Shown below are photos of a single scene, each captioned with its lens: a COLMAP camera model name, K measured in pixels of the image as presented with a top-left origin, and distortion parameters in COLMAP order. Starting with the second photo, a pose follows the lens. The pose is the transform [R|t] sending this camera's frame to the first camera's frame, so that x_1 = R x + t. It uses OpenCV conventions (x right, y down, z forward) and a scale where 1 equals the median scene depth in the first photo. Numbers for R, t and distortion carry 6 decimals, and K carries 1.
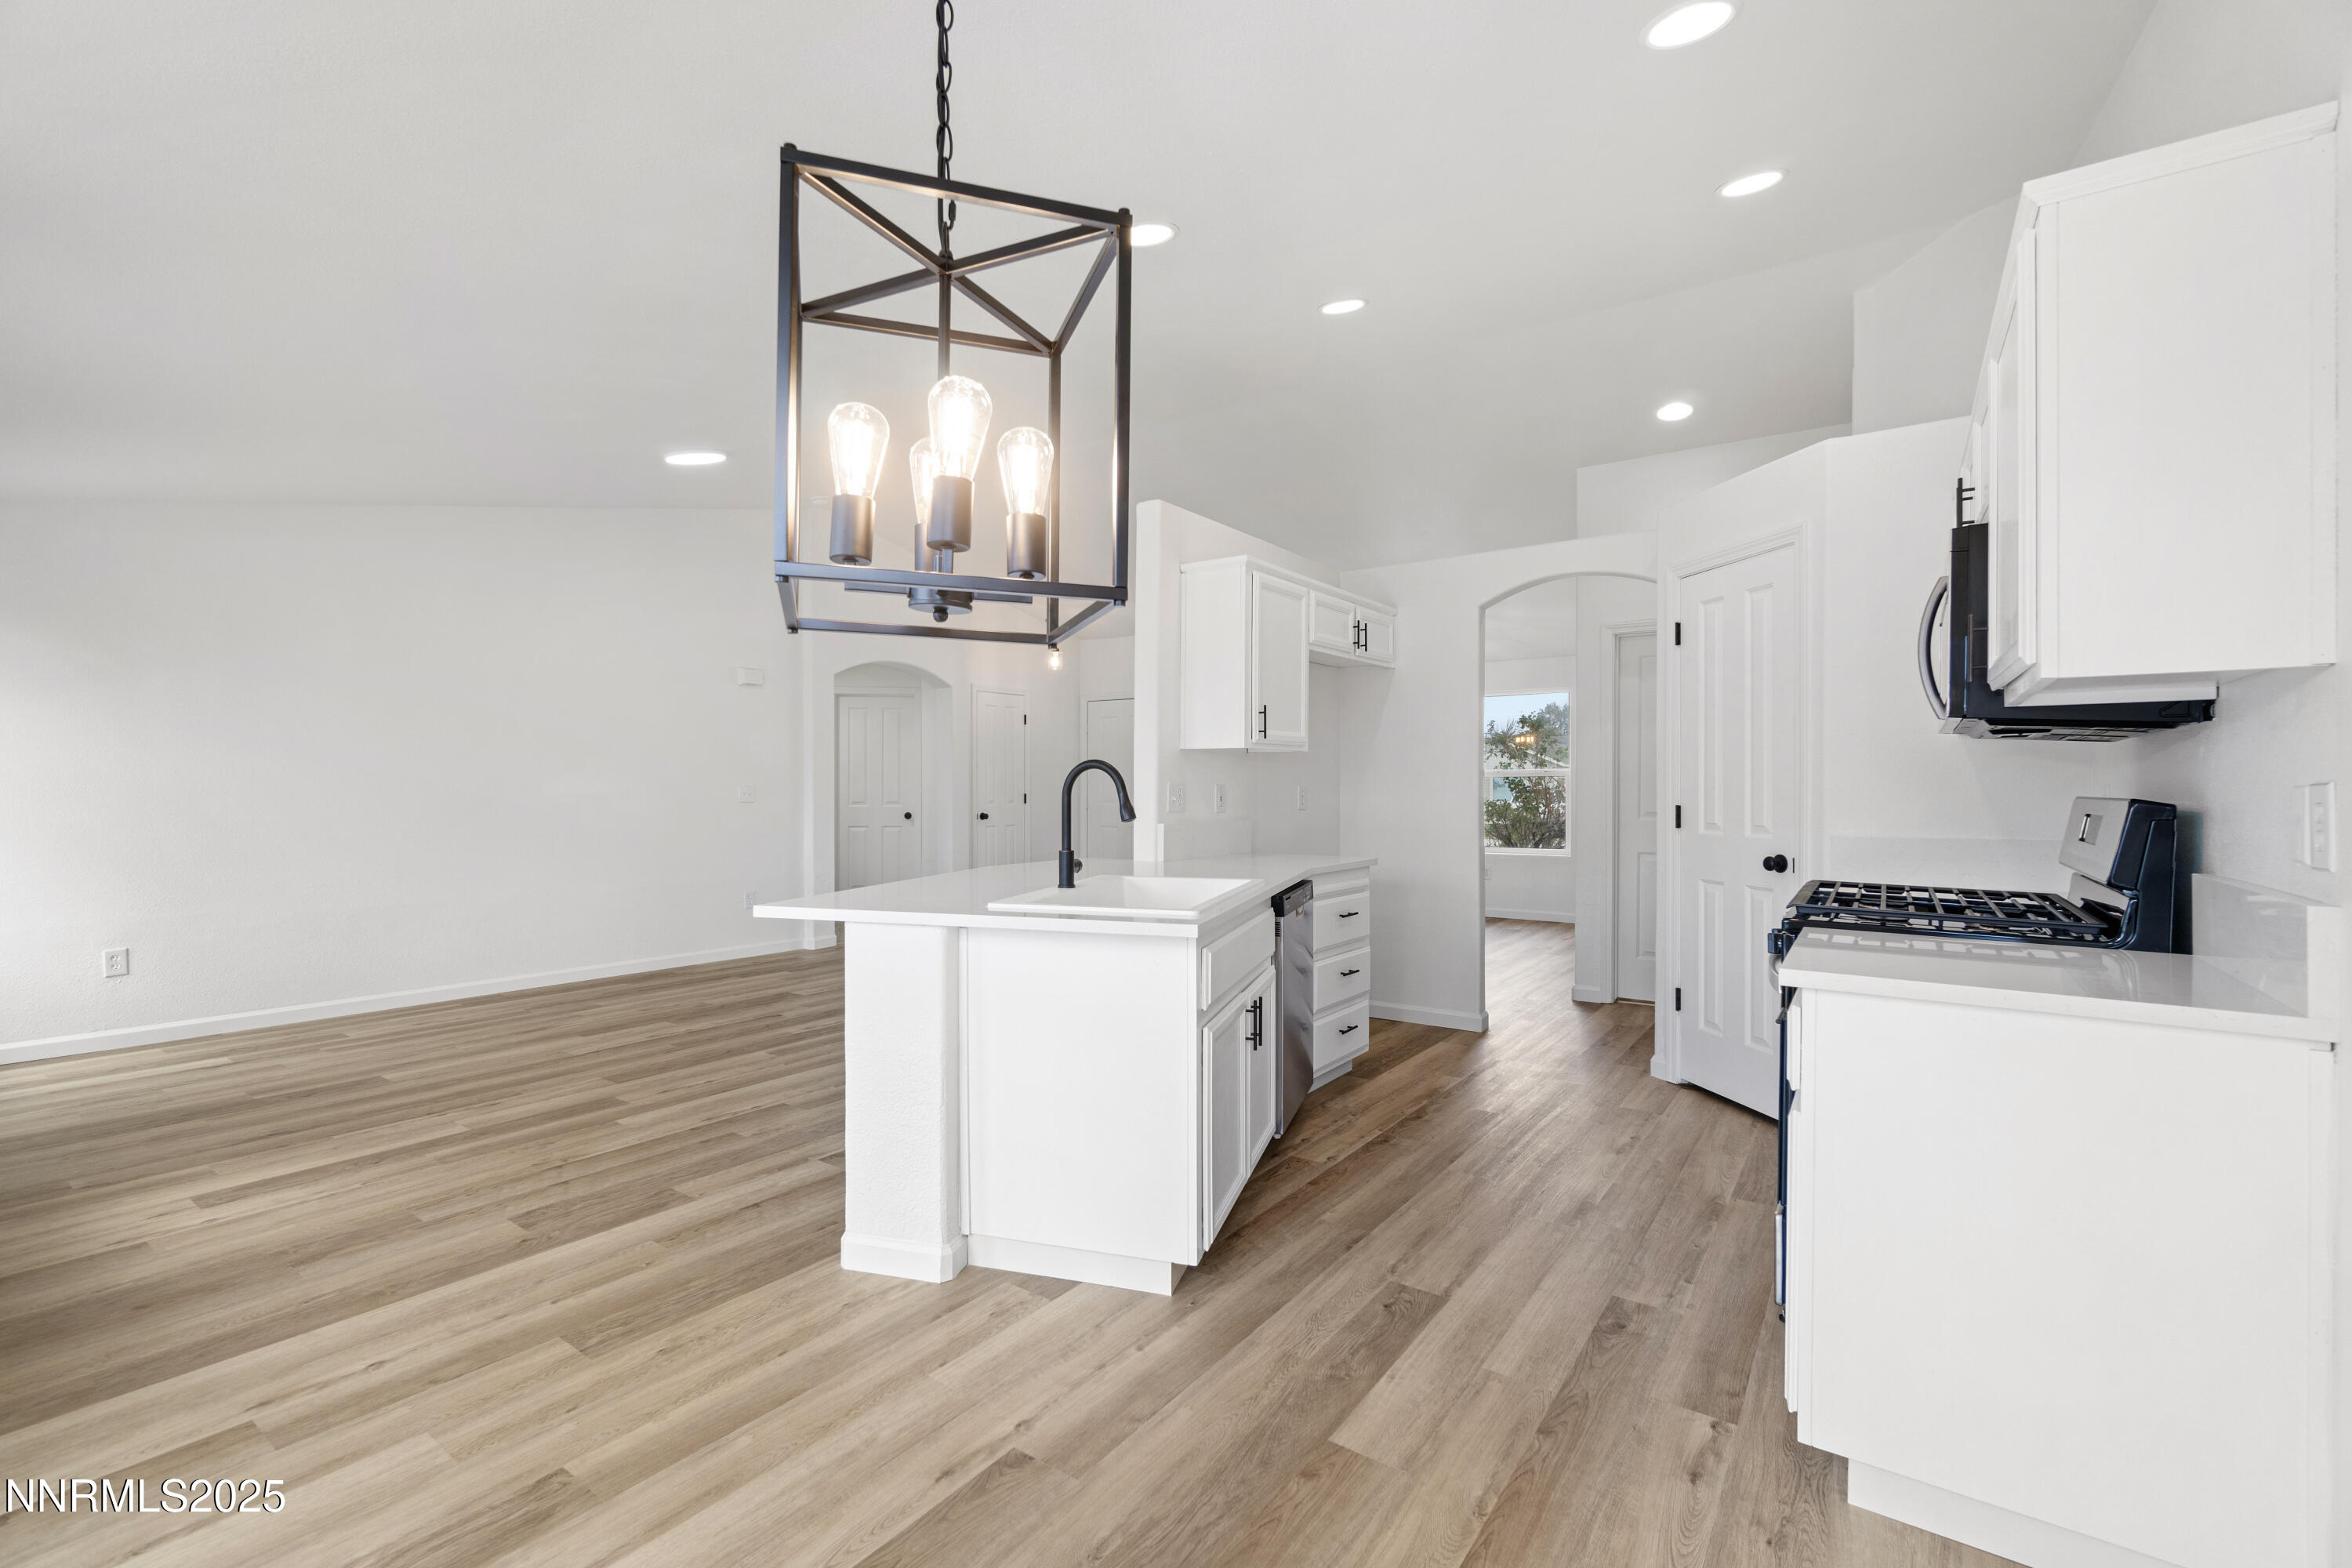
lens RADIAL K [[1024.5, 0, 1160.6], [0, 1024.5, 787.8], [0, 0, 1]] dist [0.002303, 0.000715]
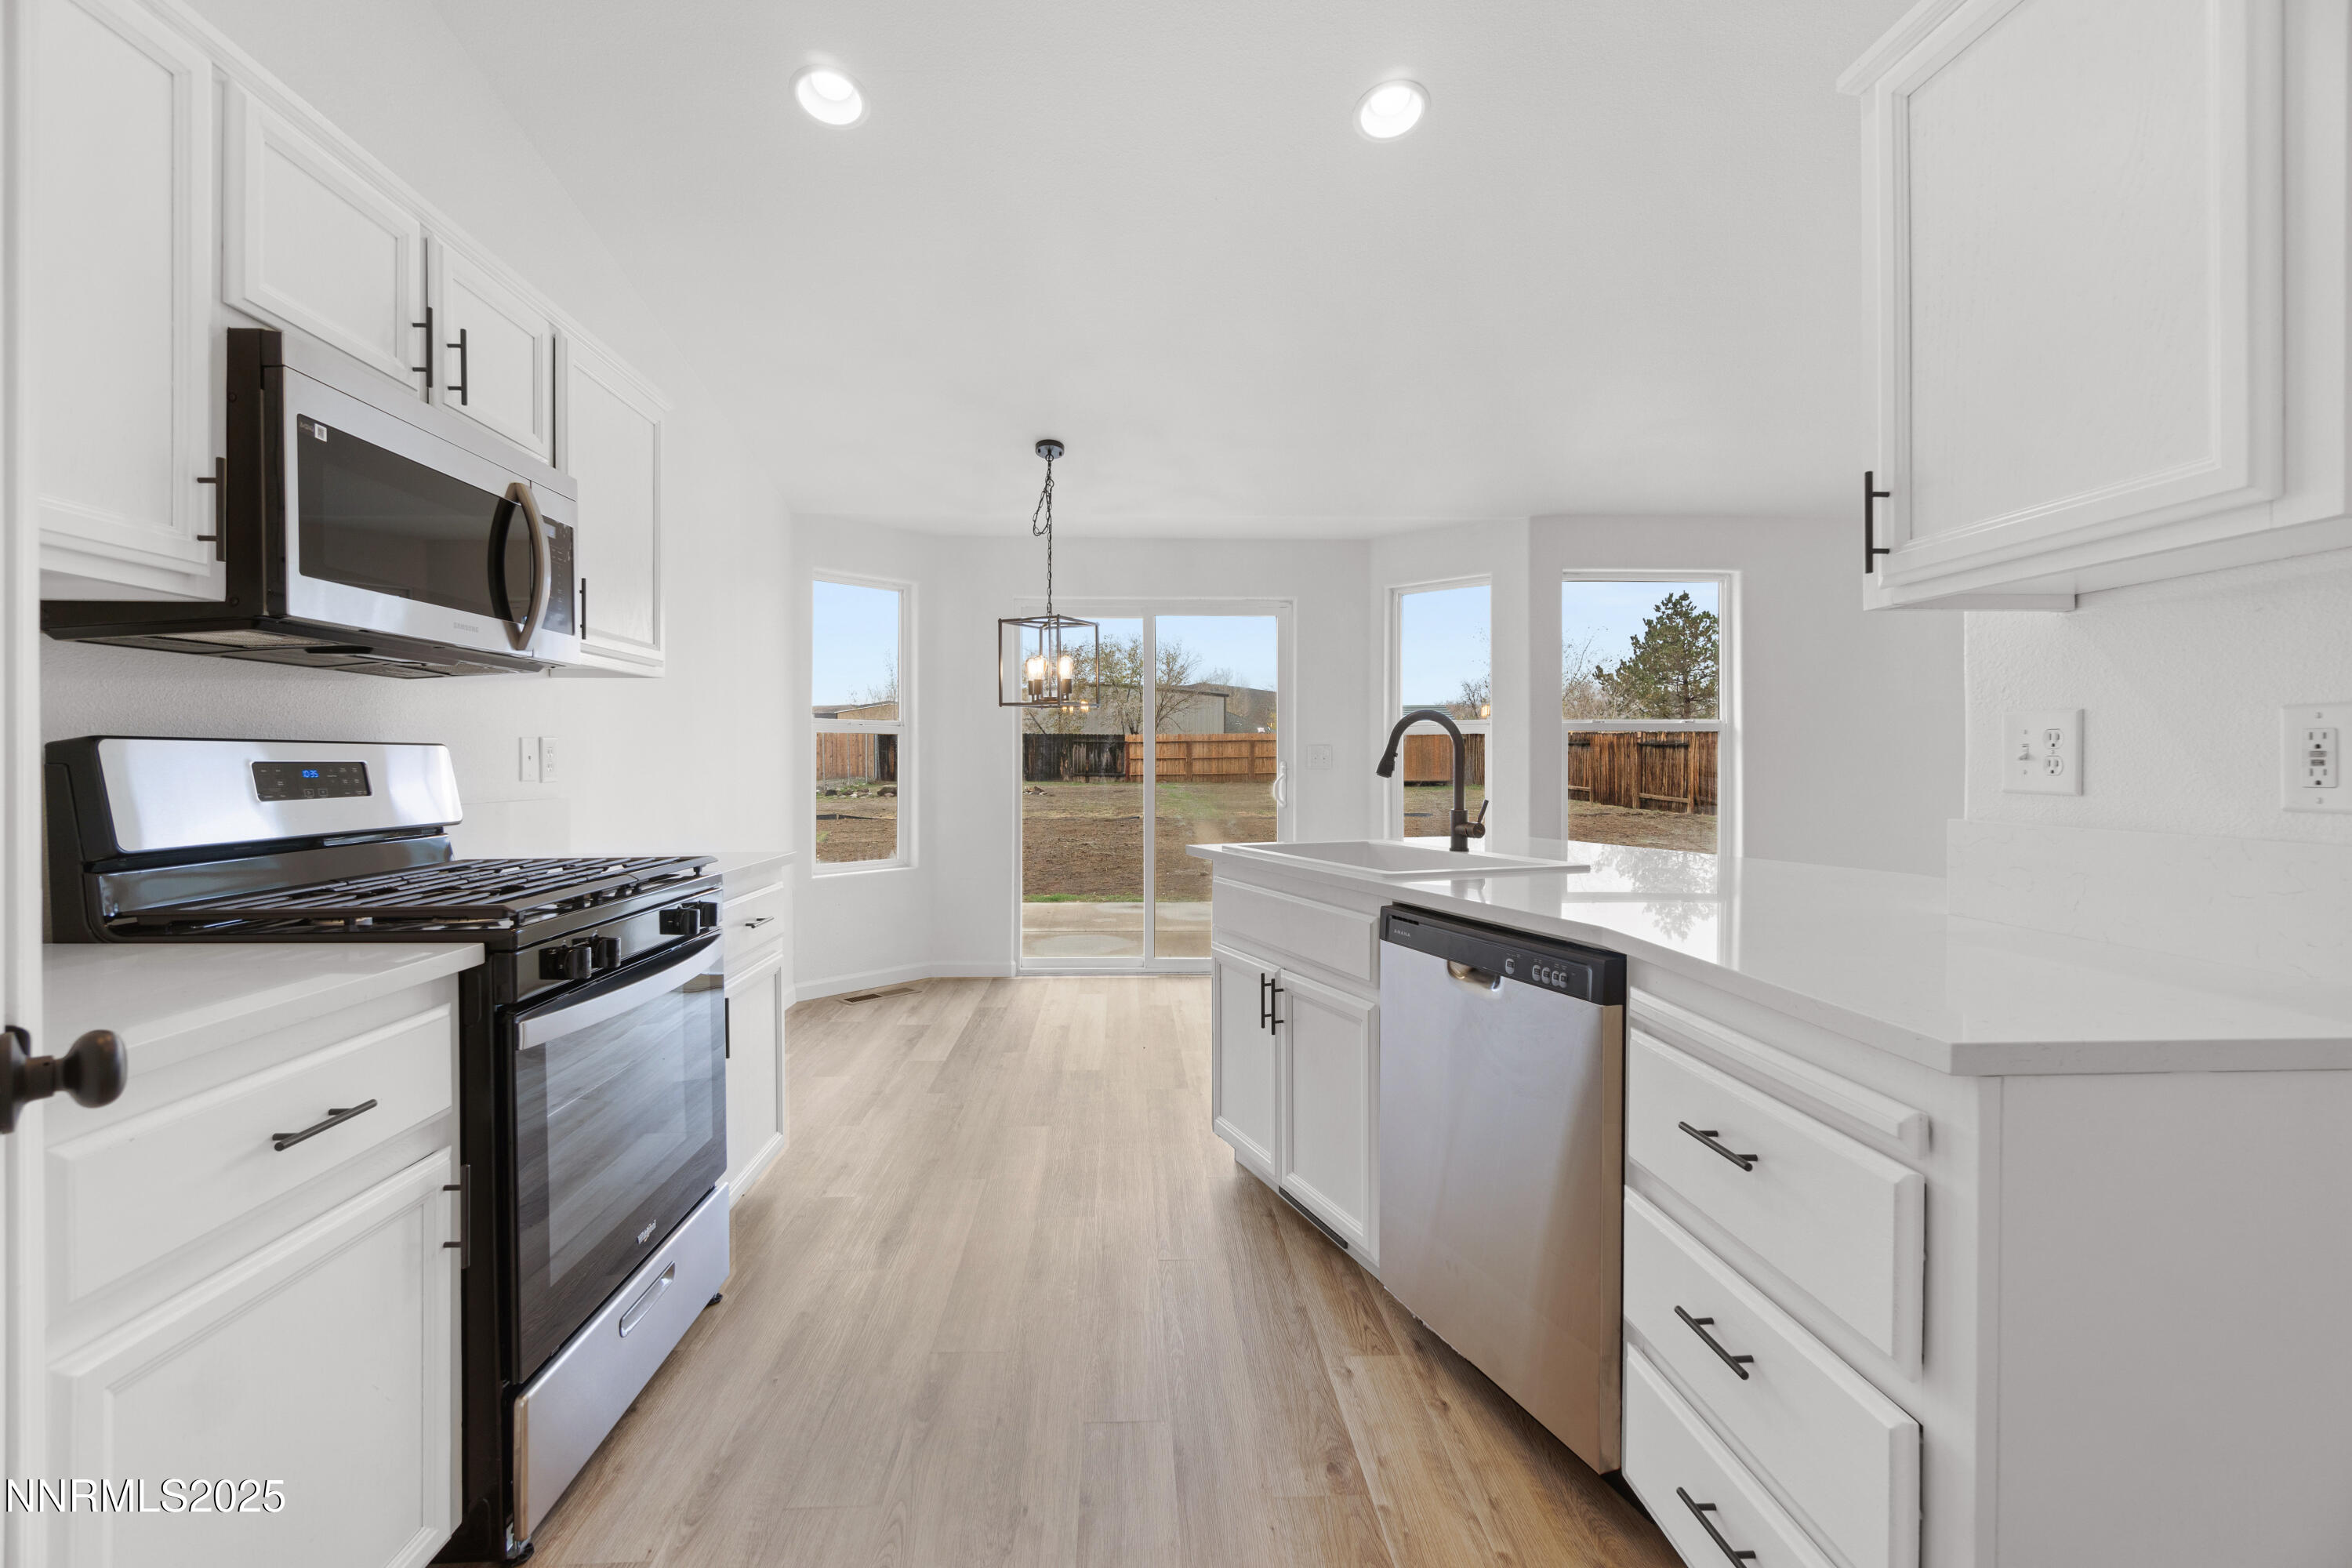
lens RADIAL K [[994.8, 0, 1158.7], [0, 994.8, 767.0], [0, 0, 1]] dist [-0.000047, 0.000127]
pose [[-0.786026, 0.001223, -0.618192, 0.571762], [-0.002082, 0.999987, 0.004625, 0.016389], [0.618190, 0.004923, -0.786013, 1.318015]]
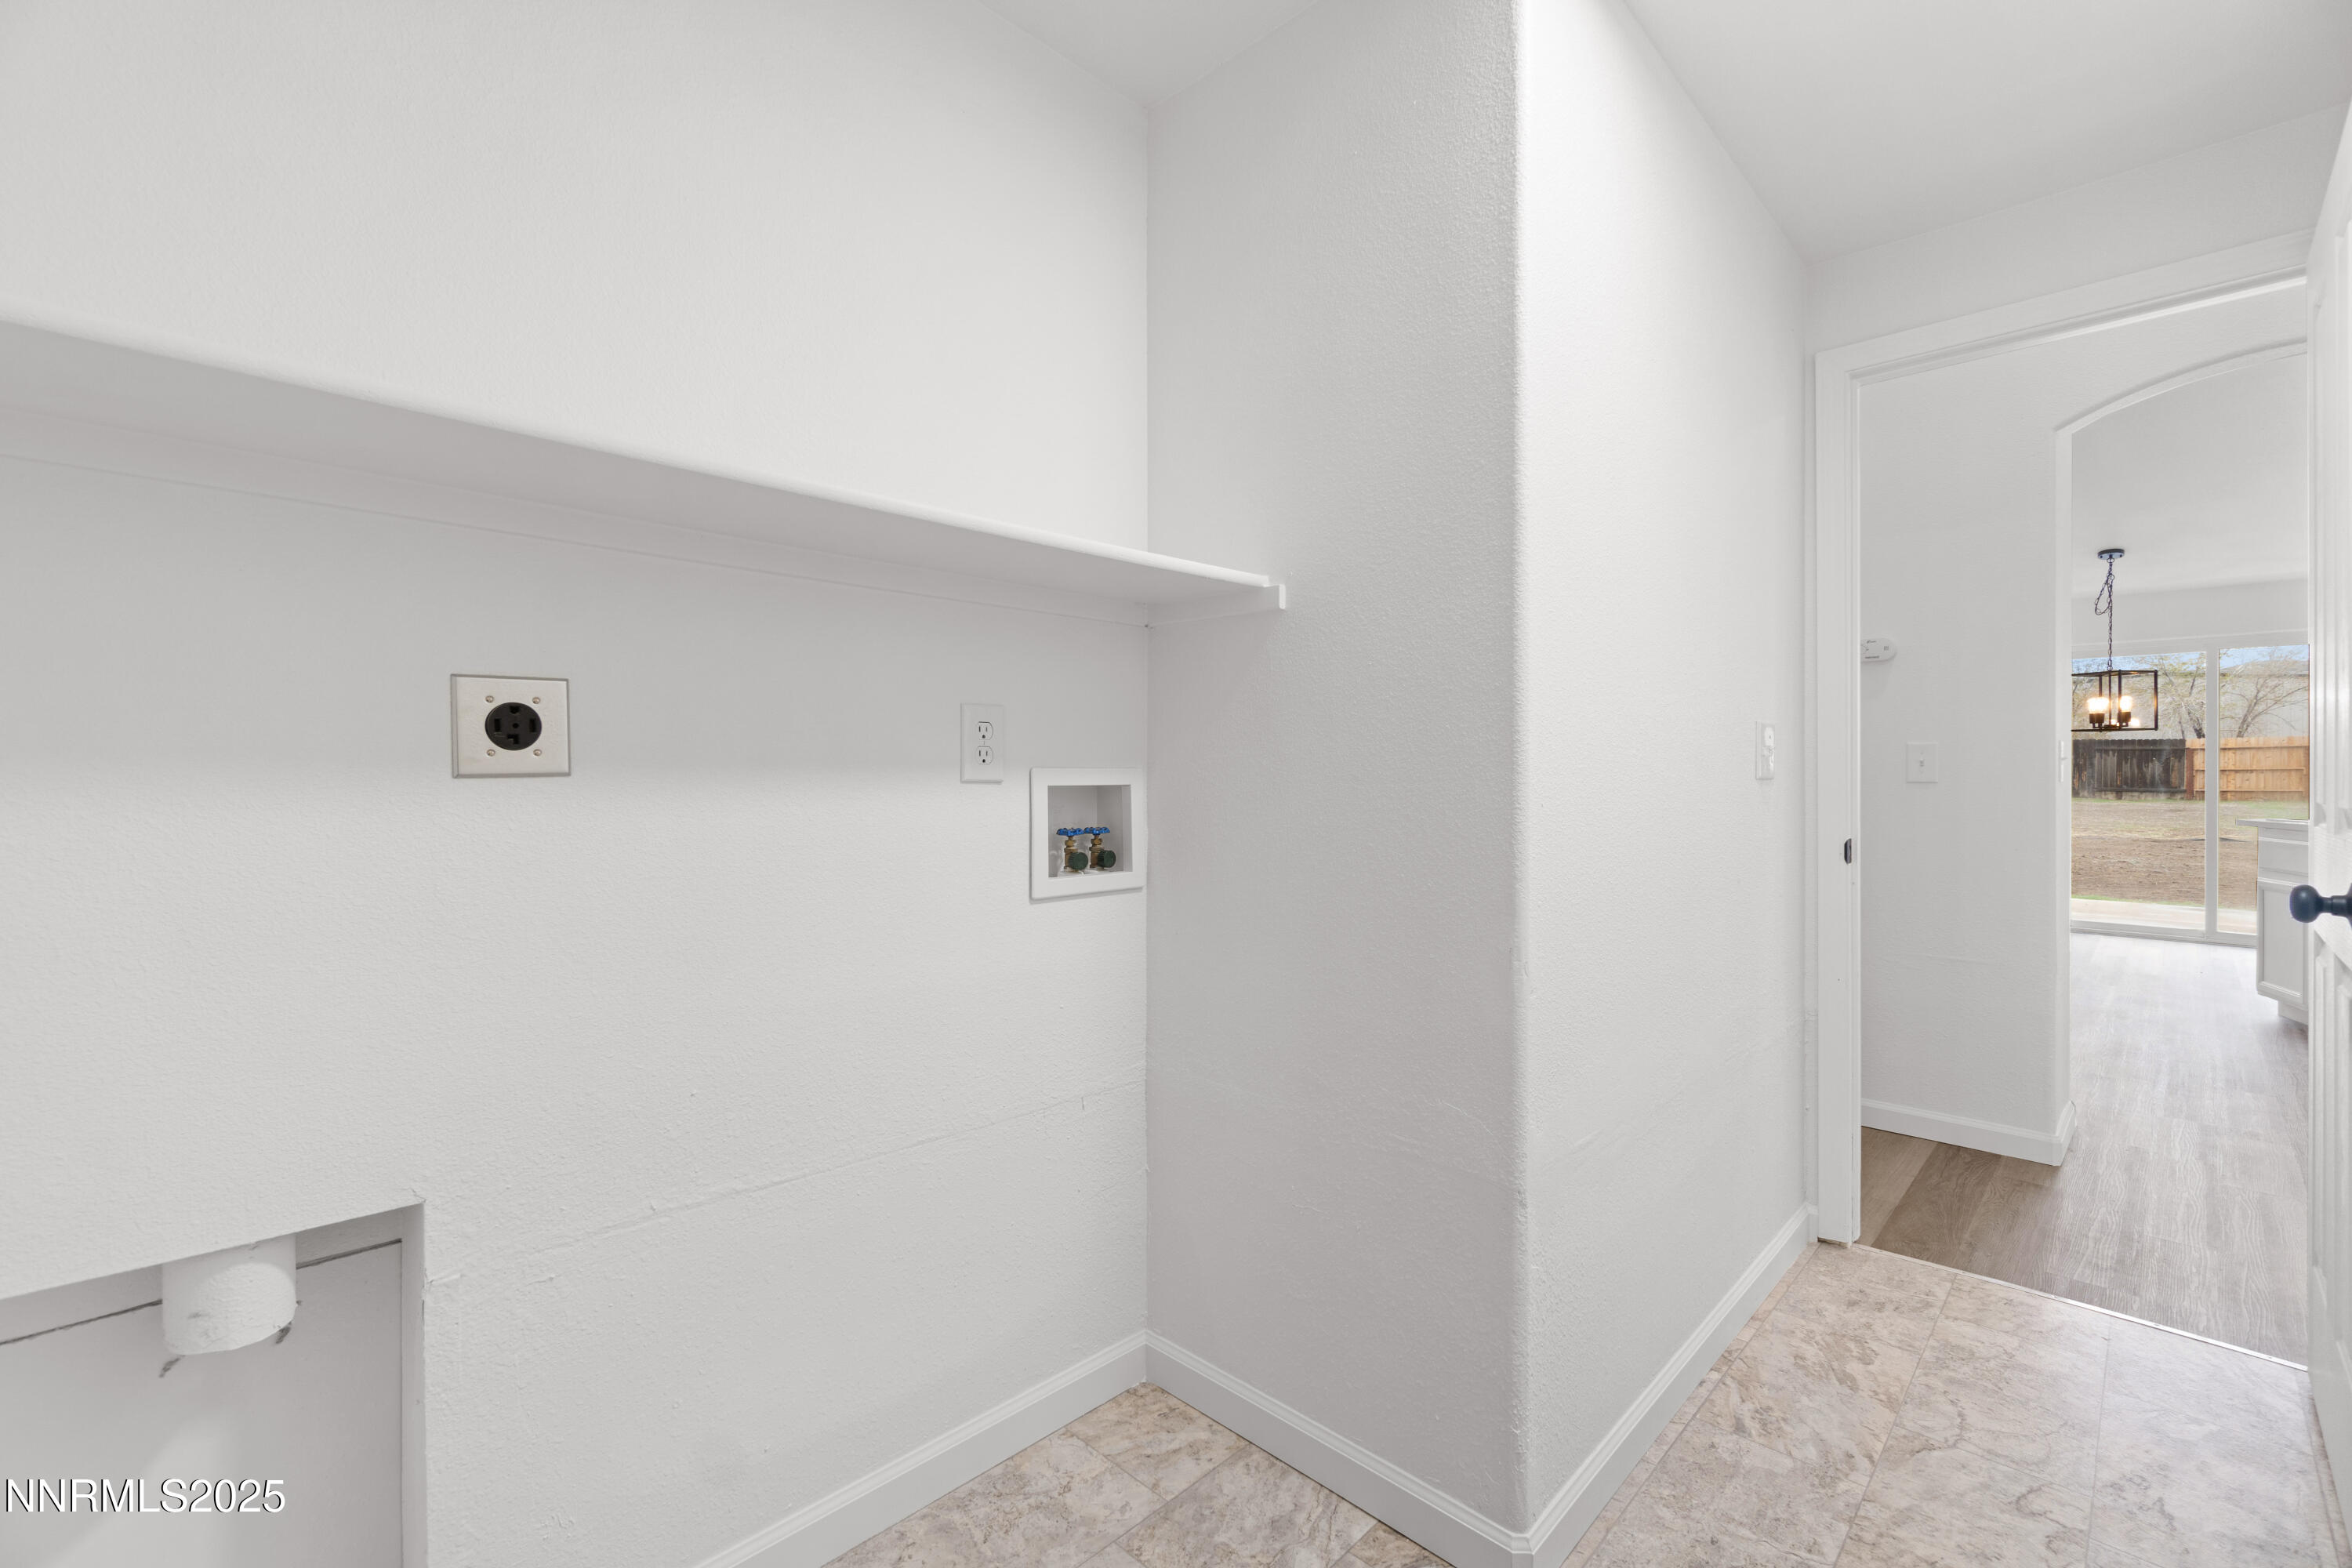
lens RADIAL K [[1007.1, 0, 1165.3], [0, 1007.1, 779.5], [0, 0, 1]] dist [0.000224, 0.000739]
pose [[-0.987385, -0.002709, 0.158316, 1.289787], [-0.001746, 0.999979, 0.006220, 0.021857], [-0.158330, 0.005865, -0.987369, 2.299809]]
